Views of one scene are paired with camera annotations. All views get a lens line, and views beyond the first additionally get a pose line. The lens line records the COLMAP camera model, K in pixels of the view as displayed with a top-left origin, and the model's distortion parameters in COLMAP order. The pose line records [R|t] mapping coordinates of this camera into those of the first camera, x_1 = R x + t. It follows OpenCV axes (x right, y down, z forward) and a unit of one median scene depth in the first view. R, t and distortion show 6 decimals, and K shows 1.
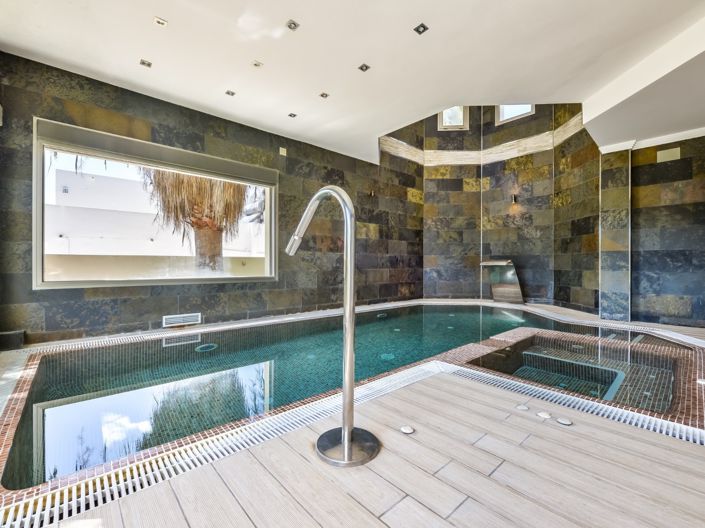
lens RADIAL K [[315.0, 0, 352.5], [0, 315.0, 264.0], [0, 0, 1]] dist [-0.011238, -0.000341]
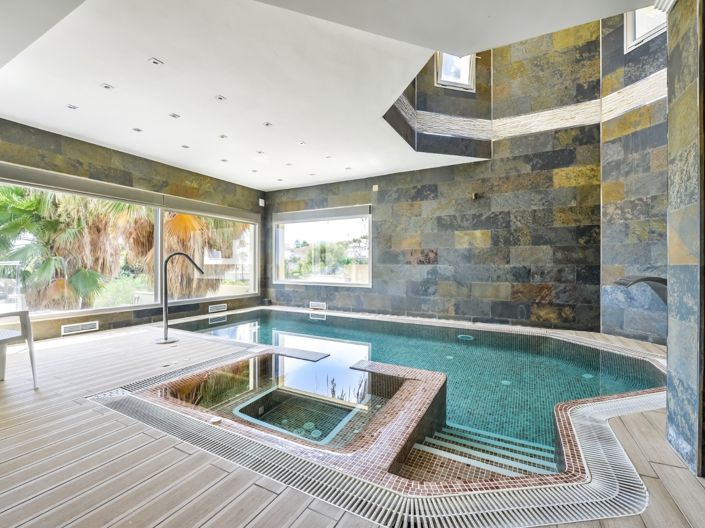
lens RADIAL K [[315.0, 0, 352.5], [0, 315.0, 264.0], [0, 0, 1]] dist [-0.011238, -0.000341]
pose [[0.334604, -0.005472, -0.942343, 0.725811], [-0.001147, 0.999980, -0.006214, -0.026835], [0.942358, 0.003160, 0.334591, 0.357363]]
